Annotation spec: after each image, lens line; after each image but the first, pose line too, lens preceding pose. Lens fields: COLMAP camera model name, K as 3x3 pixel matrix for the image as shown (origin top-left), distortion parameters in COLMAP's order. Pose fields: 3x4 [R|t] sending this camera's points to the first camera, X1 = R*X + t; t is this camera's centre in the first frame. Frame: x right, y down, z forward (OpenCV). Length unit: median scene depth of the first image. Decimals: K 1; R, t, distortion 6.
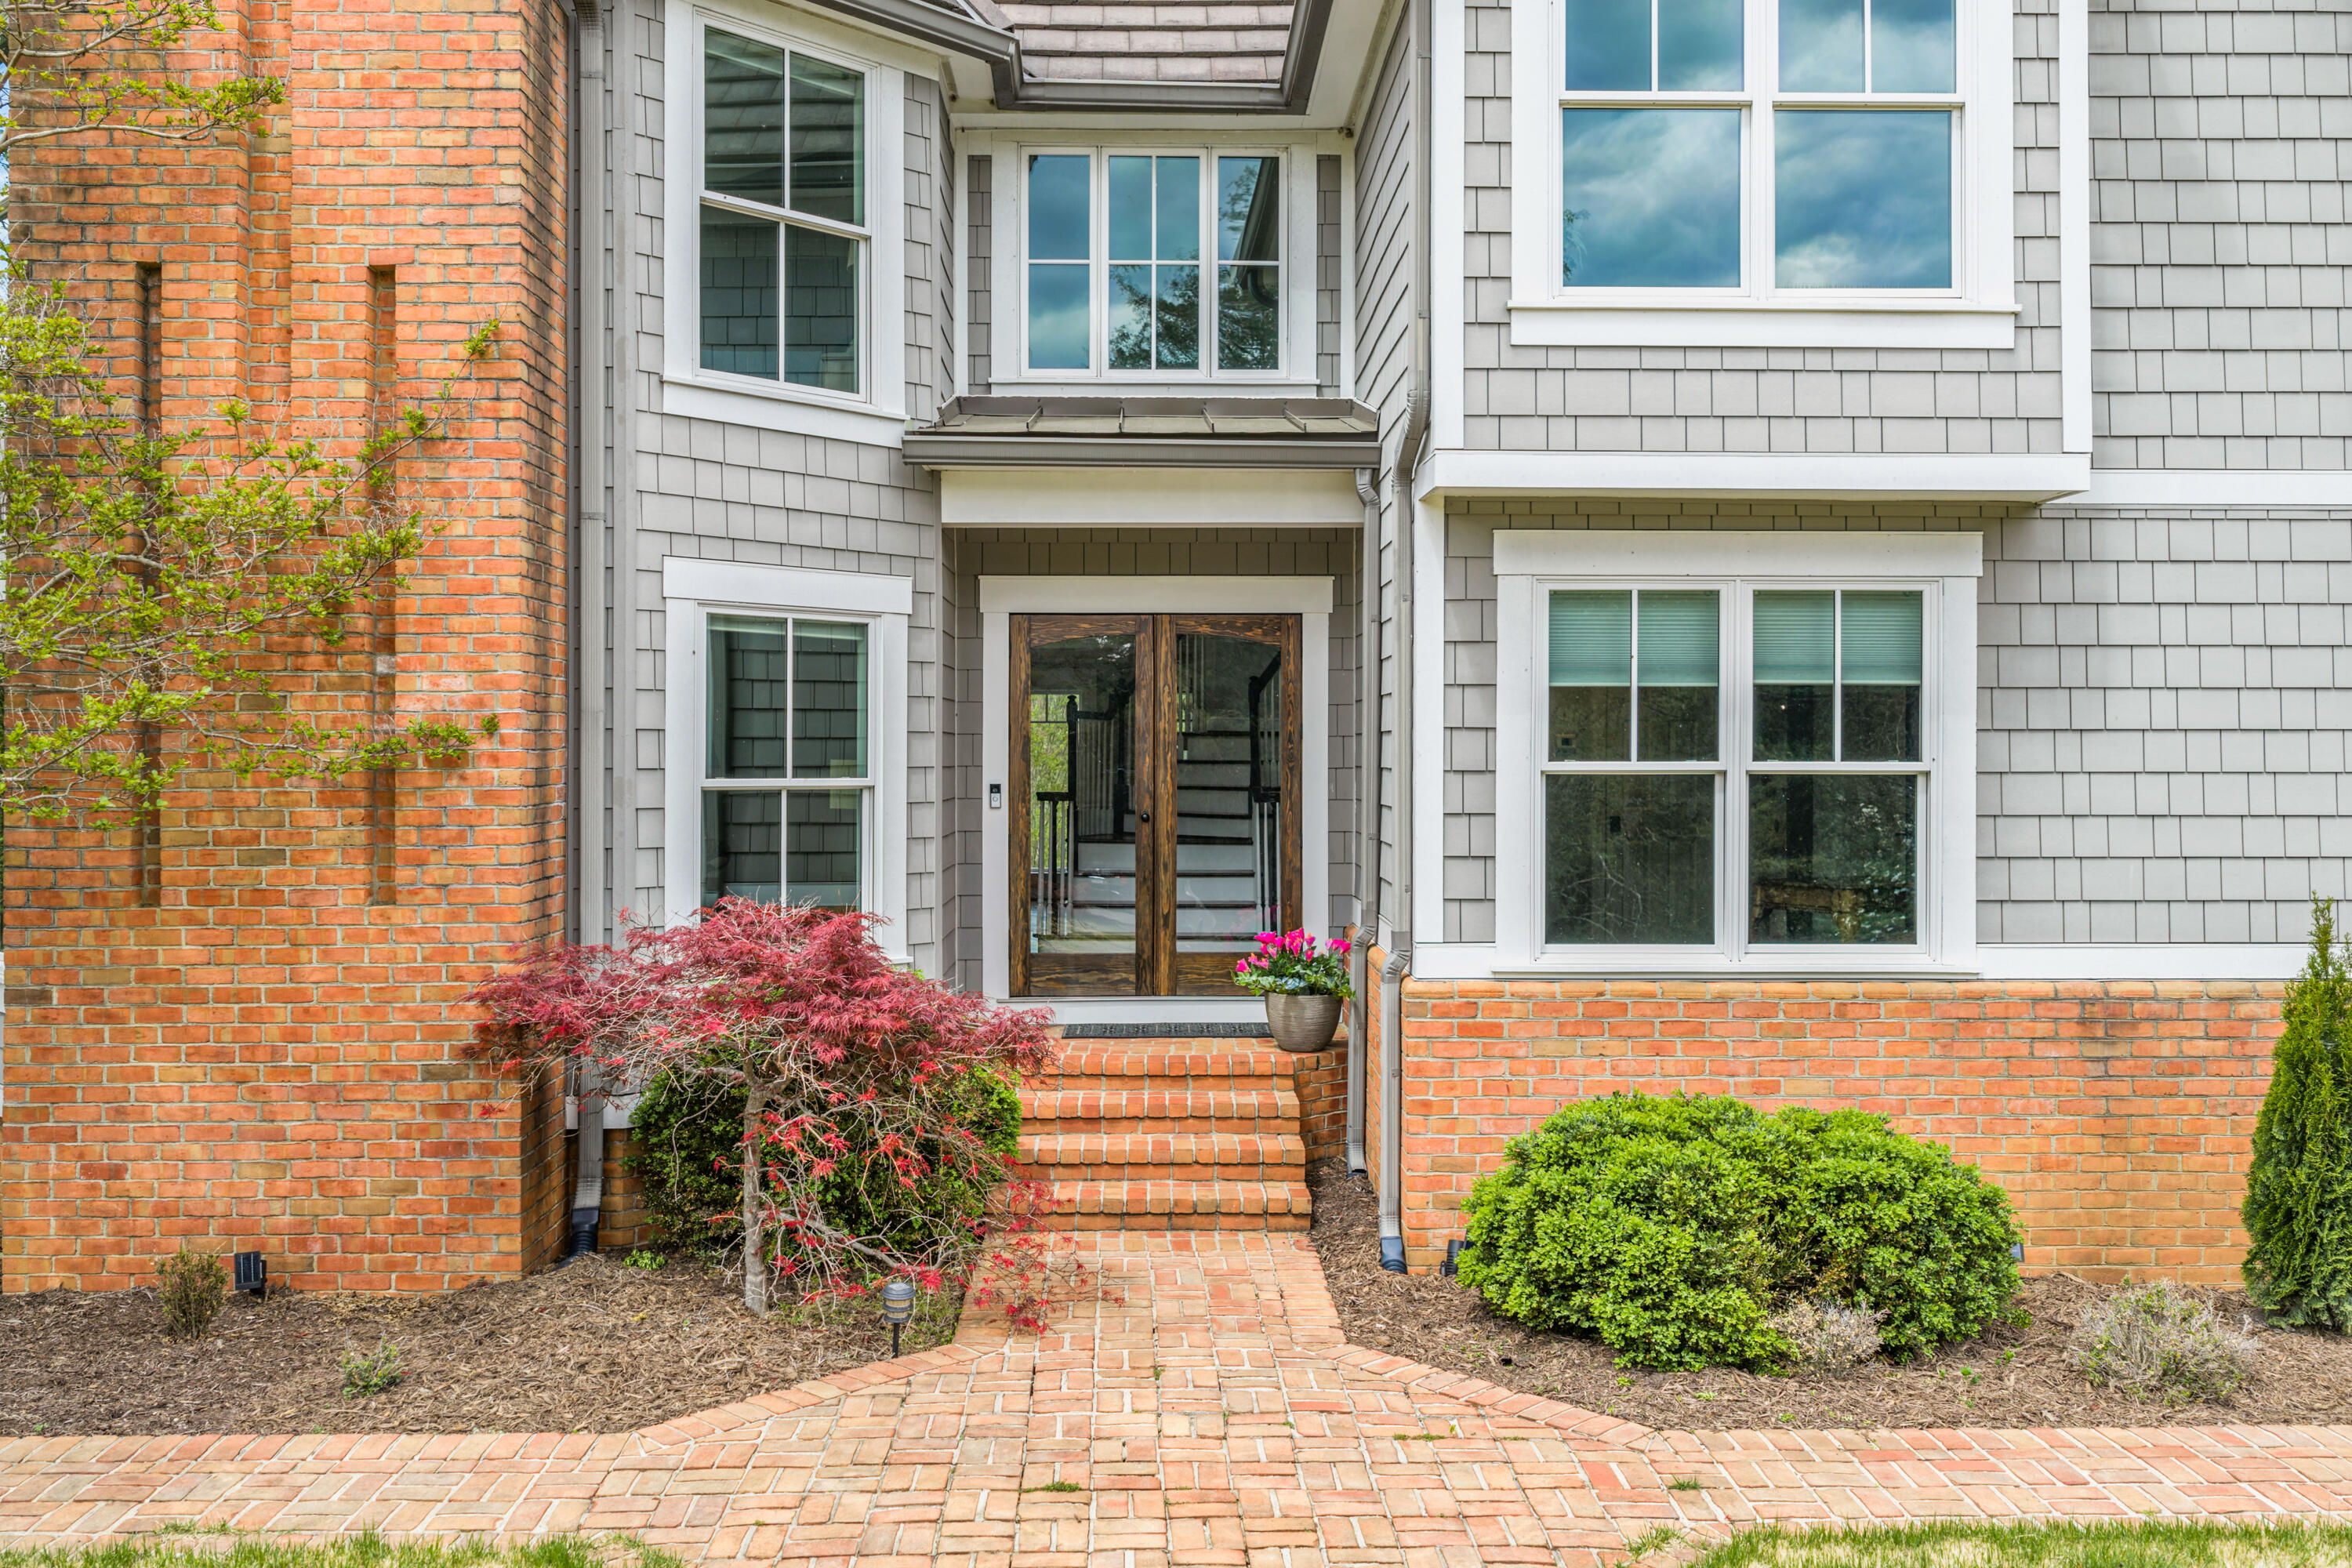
lens RADIAL K [[2003.8, 0, 1174.0], [0, 2003.8, 746.6], [0, 0, 1]] dist [0.027448, -0.059944]
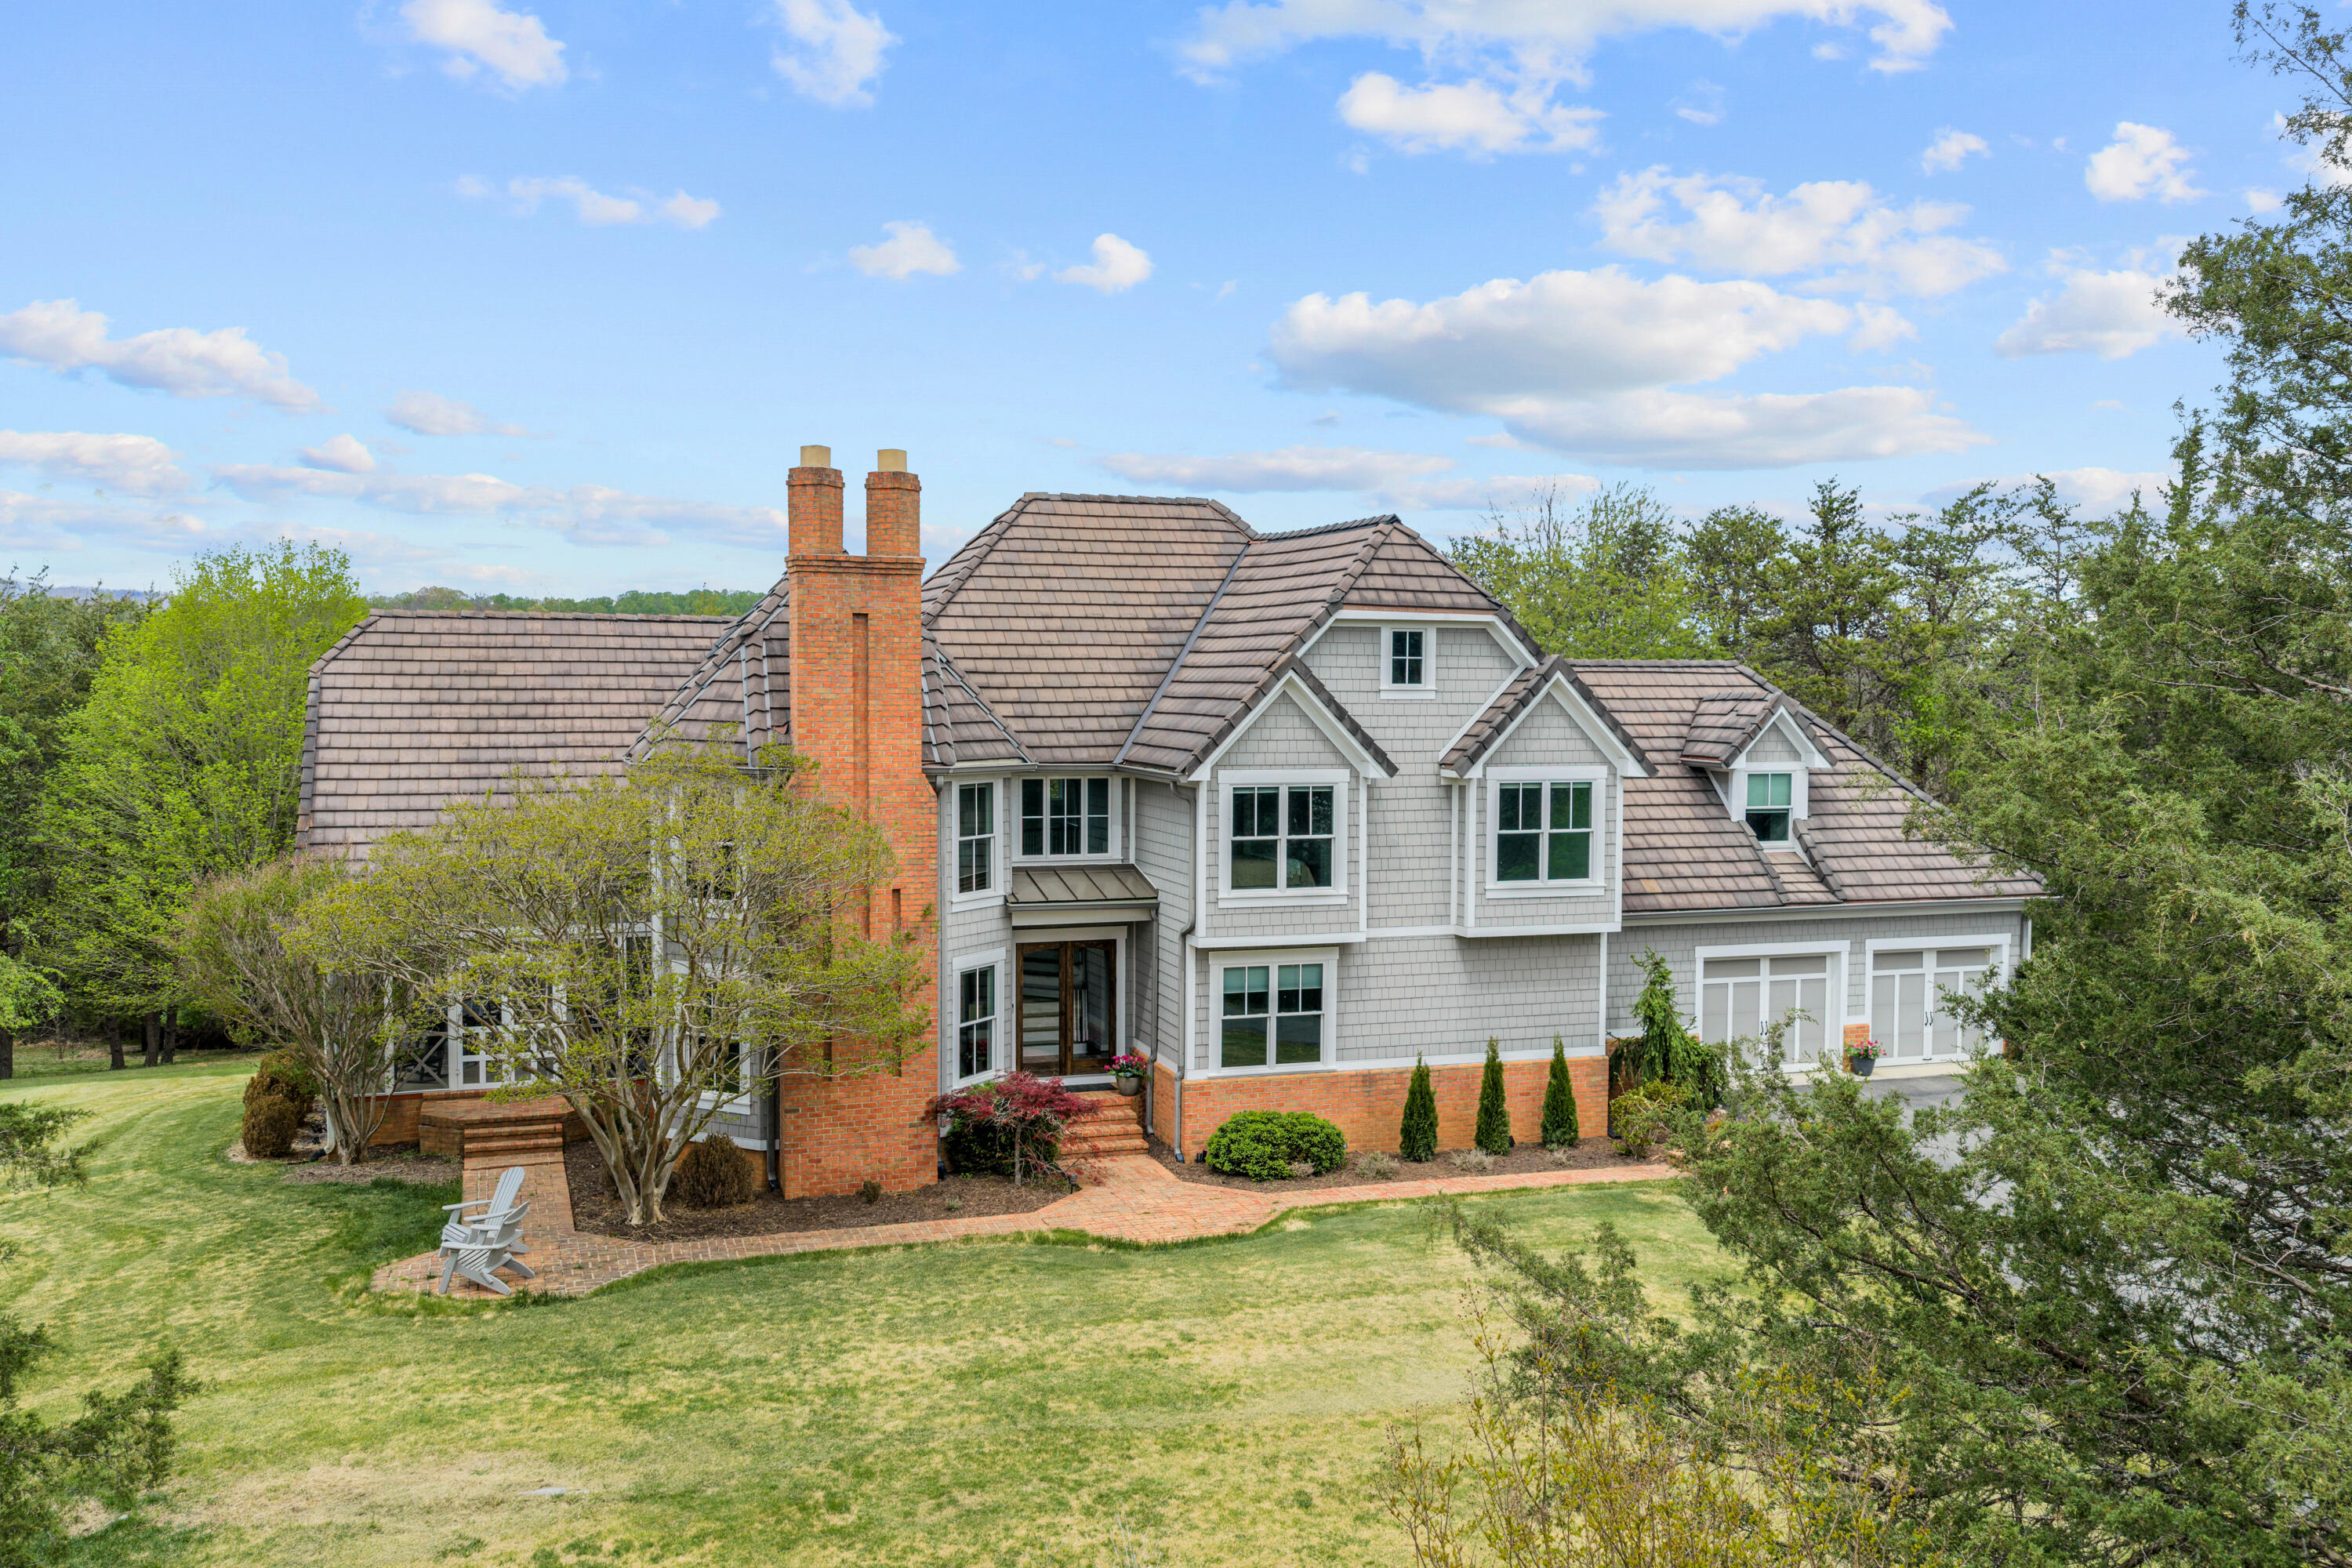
lens RADIAL K [[2013.1, 0, 1196.2], [0, 2013.1, 785.1], [0, 0, 1]] dist [0.007603, -0.015531]
pose [[0.952152, -0.012655, 0.305363, -0.929504], [-0.005586, 0.998255, 0.058789, -0.604265], [-0.305574, -0.057682, 0.950420, -2.310383]]
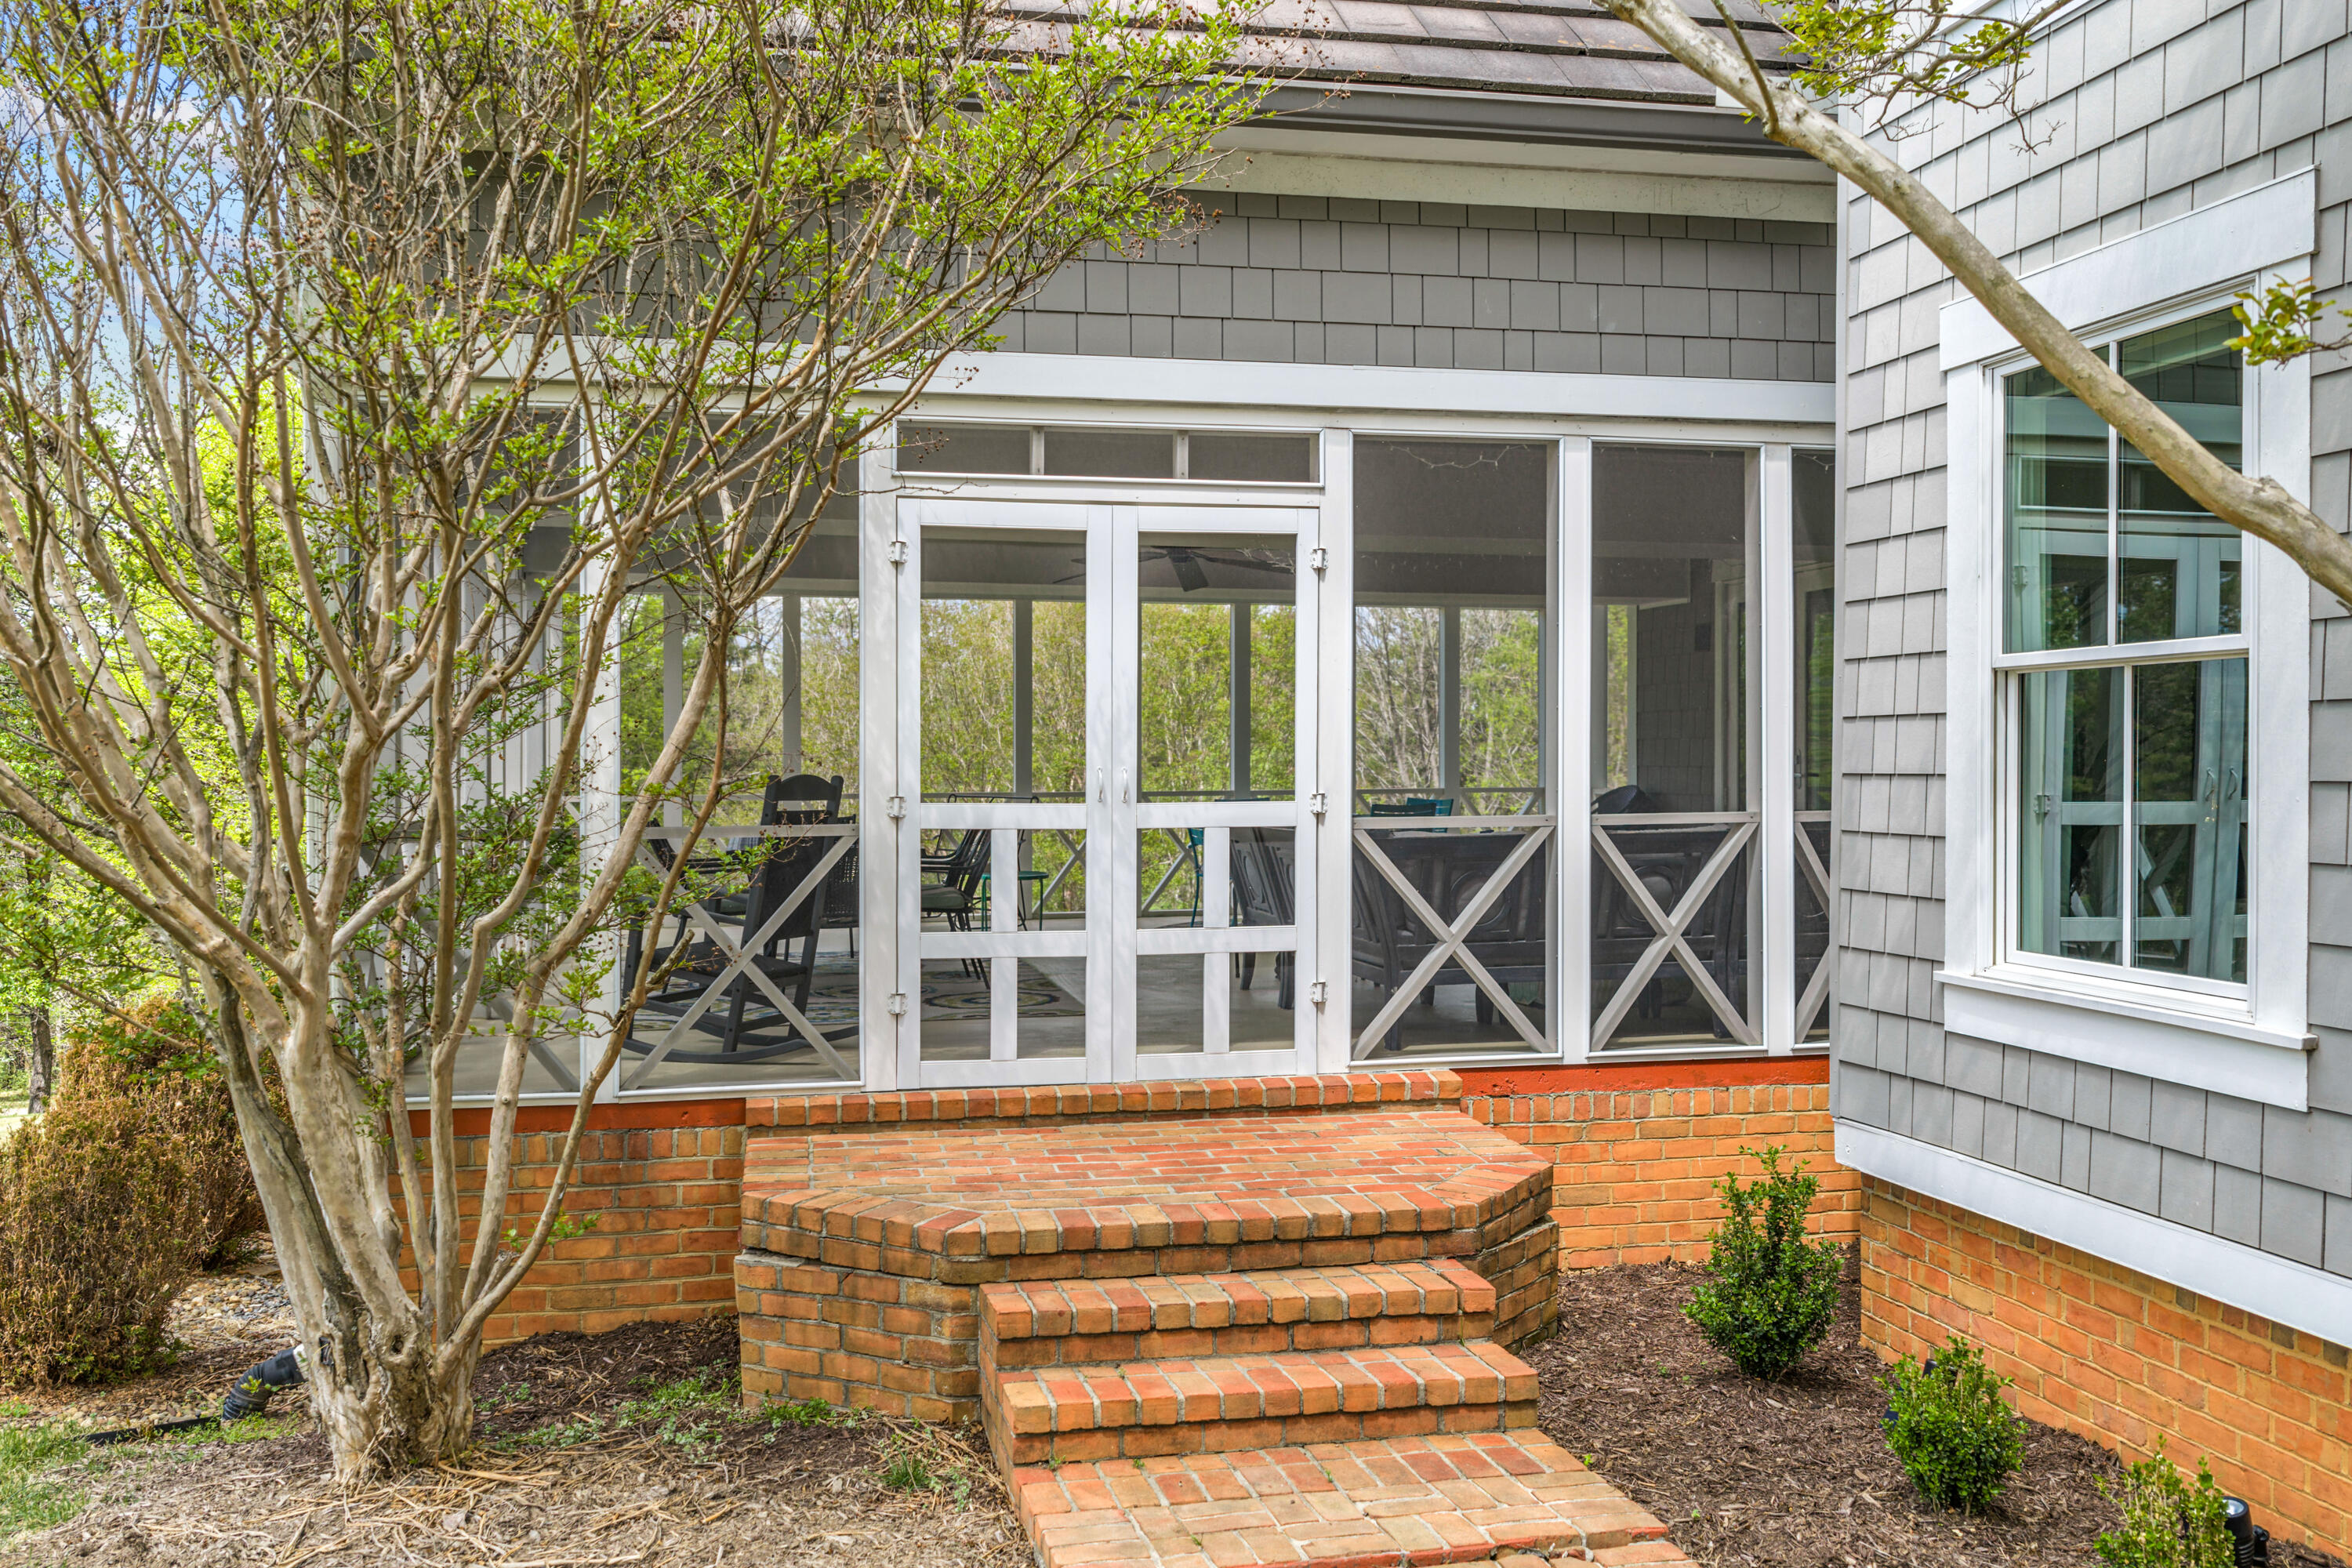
lens RADIAL K [[2003.8, 0, 1174.0], [0, 2003.8, 746.6], [0, 0, 1]] dist [0.027448, -0.059944]
pose [[0.981962, -0.003145, 0.189052, -1.143885], [0.002833, 0.999994, 0.001922, 0.047801], [-0.189057, -0.001352, 0.981965, 0.801552]]
